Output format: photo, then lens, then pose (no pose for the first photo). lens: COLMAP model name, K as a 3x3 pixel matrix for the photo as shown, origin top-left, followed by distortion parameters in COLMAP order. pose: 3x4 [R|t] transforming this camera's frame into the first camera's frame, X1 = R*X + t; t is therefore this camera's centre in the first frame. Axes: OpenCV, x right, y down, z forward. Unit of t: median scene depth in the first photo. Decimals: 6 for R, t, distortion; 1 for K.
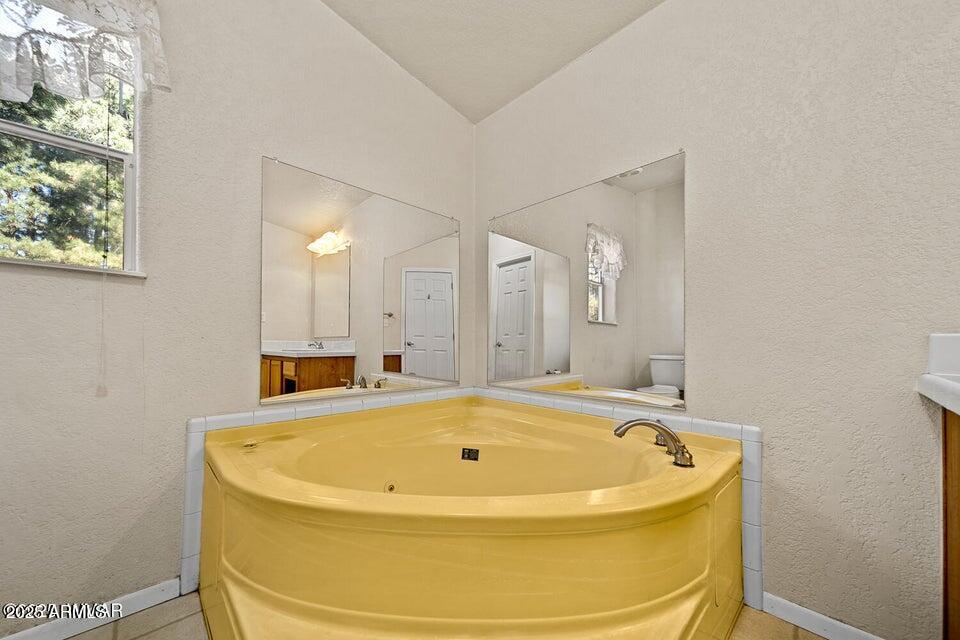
lens RADIAL K [[350.8, 0, 479.0], [0, 350.8, 337.3], [0, 0, 1]] dist [-0.000336, -0.000336]
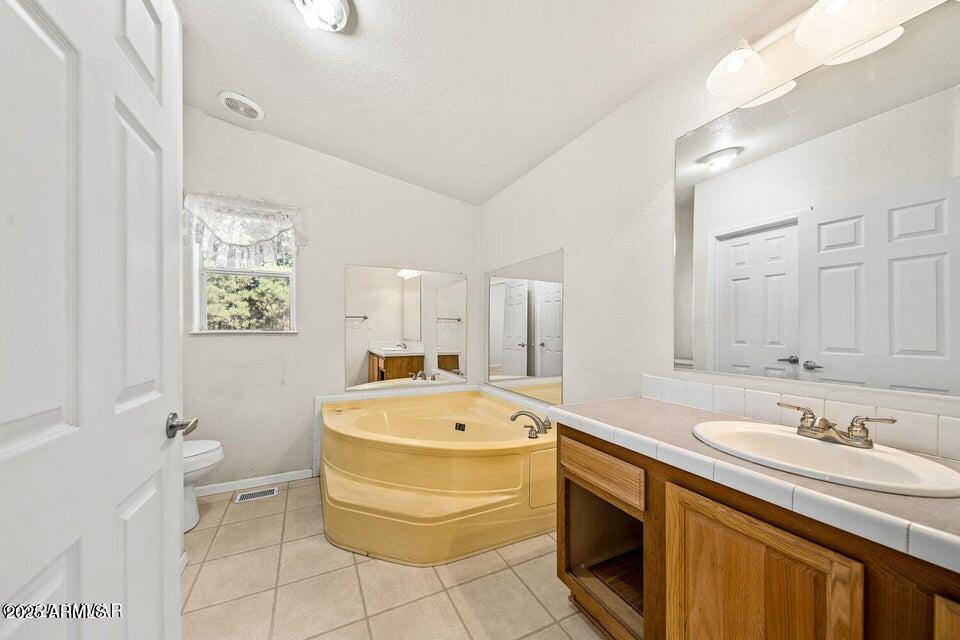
lens RADIAL K [[353.0, 0, 480.7], [0, 353.0, 327.4], [0, 0, 1]] dist [0.000099, -0.000007]
pose [[0.954738, -0.001123, -0.297447, 0.330530], [0.005050, 0.999910, 0.012434, -0.088926], [0.297406, -0.013373, 0.954657, -0.317589]]
